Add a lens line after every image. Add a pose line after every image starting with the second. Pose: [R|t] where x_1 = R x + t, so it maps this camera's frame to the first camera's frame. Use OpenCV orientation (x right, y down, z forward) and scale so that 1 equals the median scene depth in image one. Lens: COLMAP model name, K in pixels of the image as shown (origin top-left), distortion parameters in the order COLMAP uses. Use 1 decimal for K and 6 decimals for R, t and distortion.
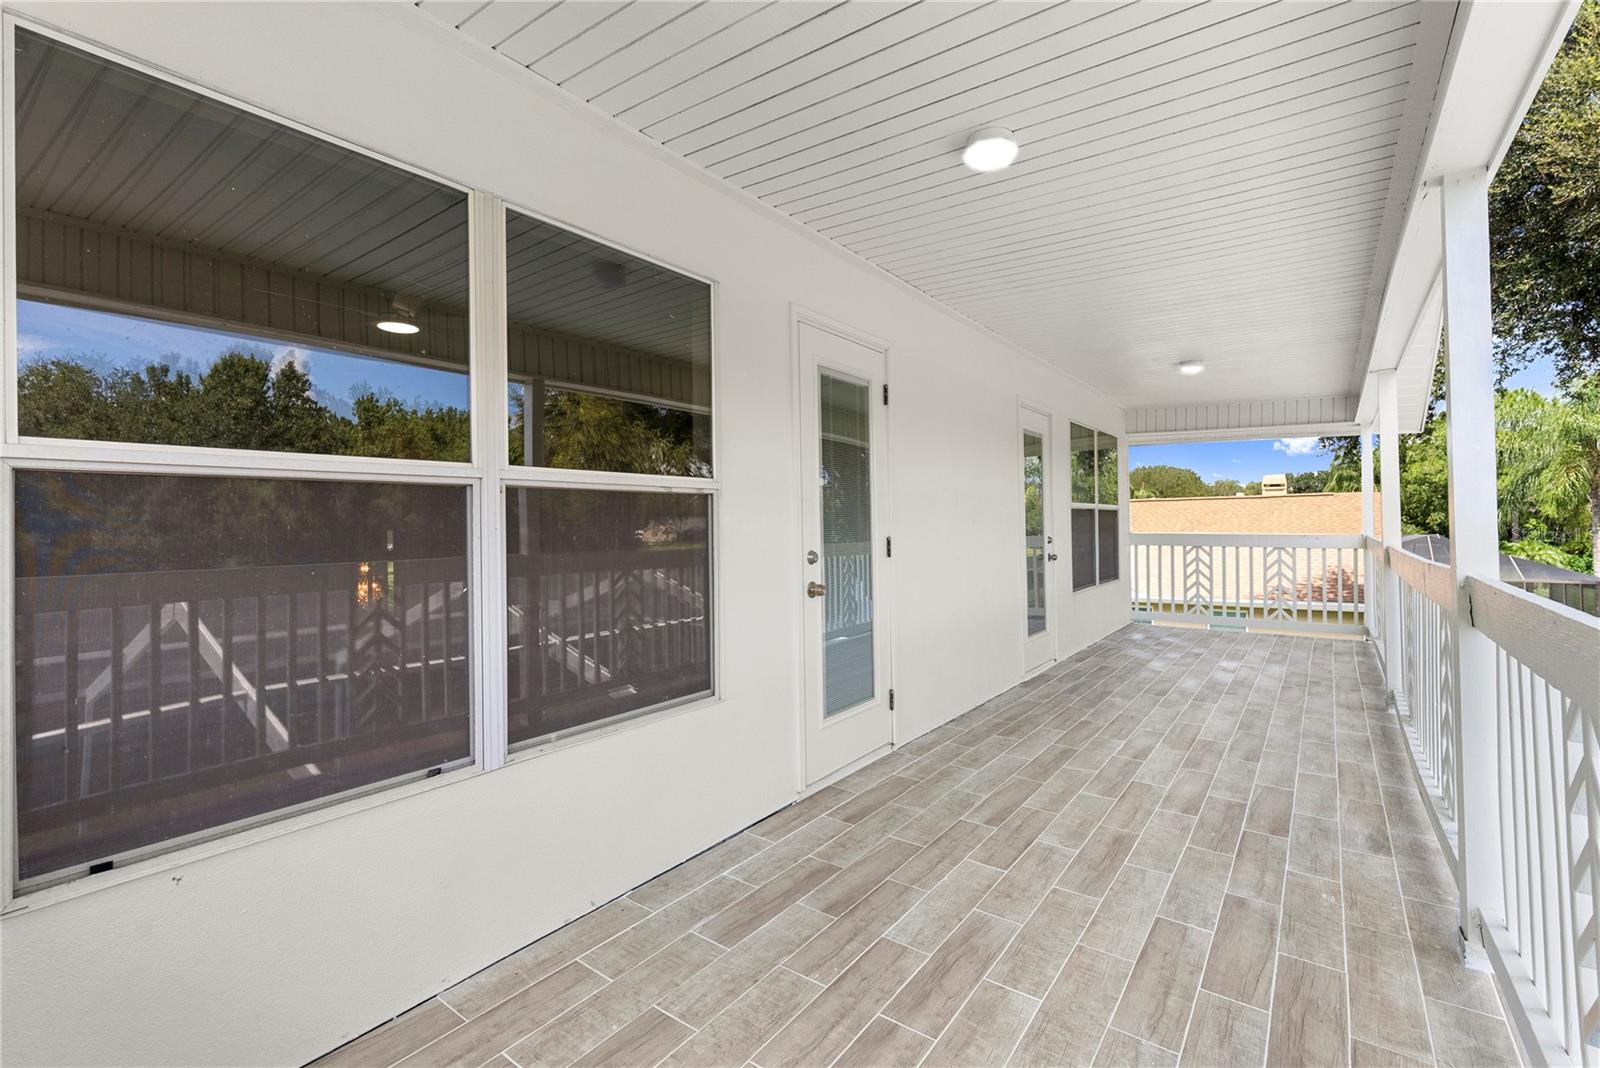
lens RADIAL K [[762.9, 0, 807.3], [0, 762.9, 529.9], [0, 0, 1]] dist [-0.003209, 0.001117]
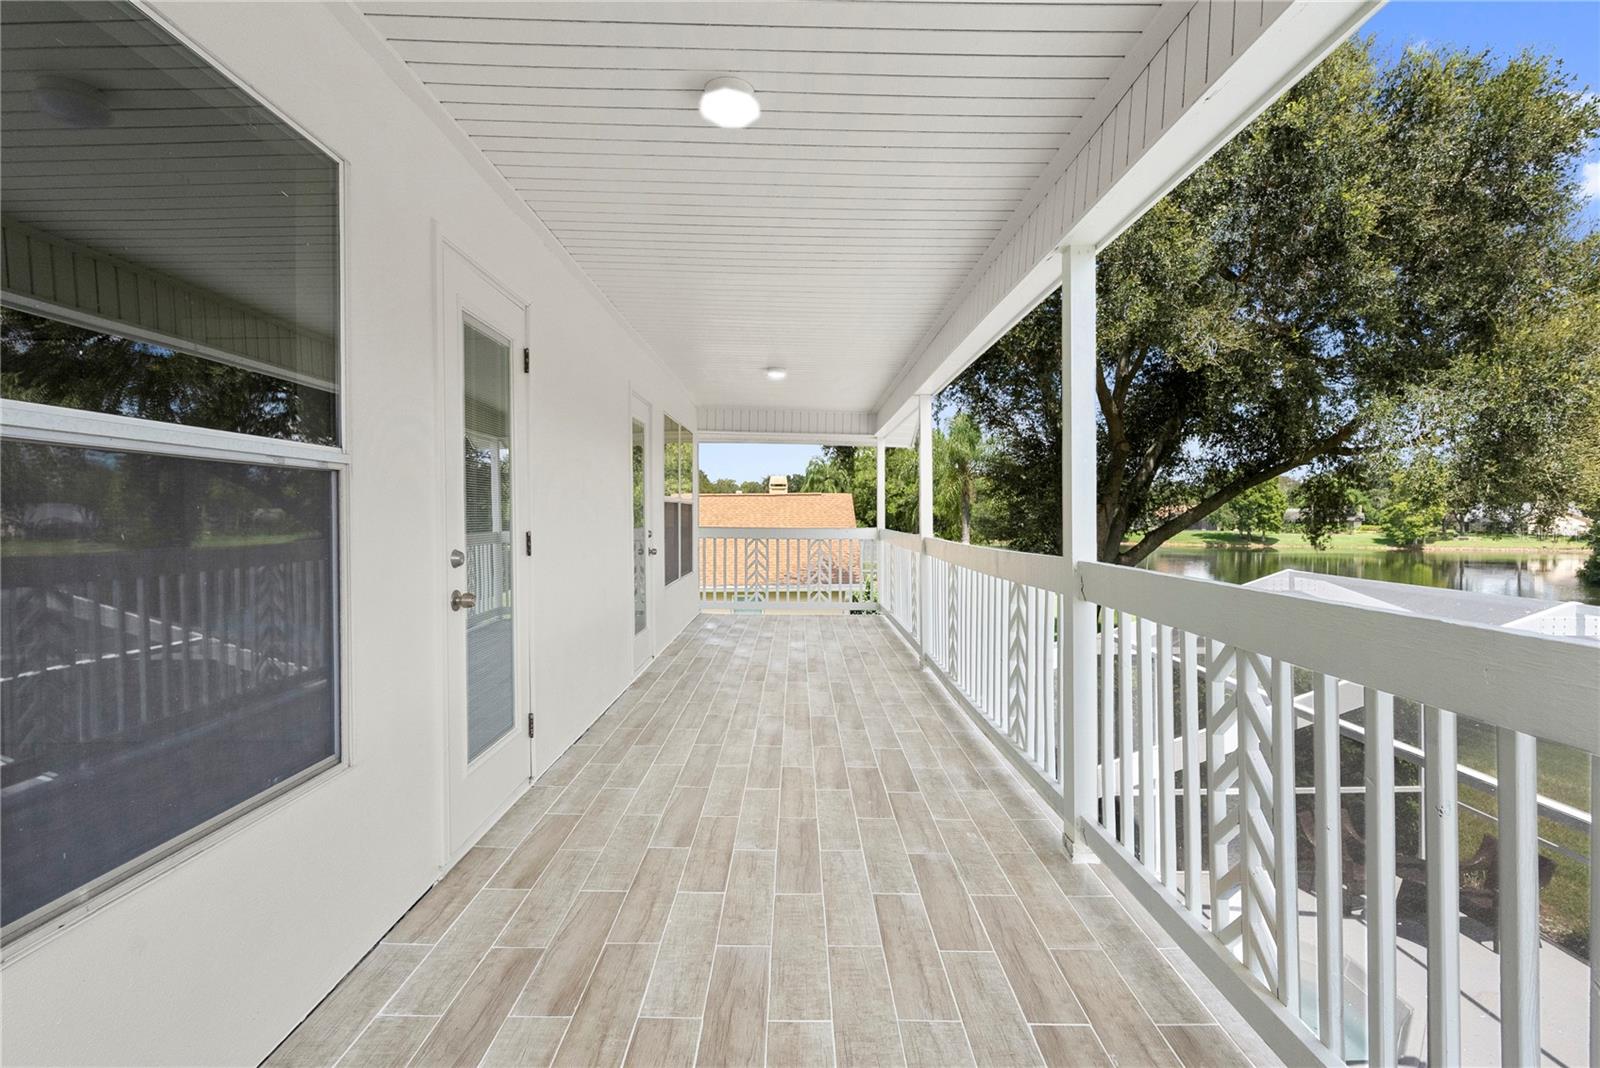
lens RADIAL K [[762.9, 0, 807.3], [0, 762.9, 529.9], [0, 0, 1]] dist [-0.003209, 0.001117]
pose [[0.787580, -0.001891, 0.616209, -0.187466], [-0.003909, 0.999960, 0.008065, -0.000558], [-0.616200, -0.008760, 0.787541, 0.172980]]
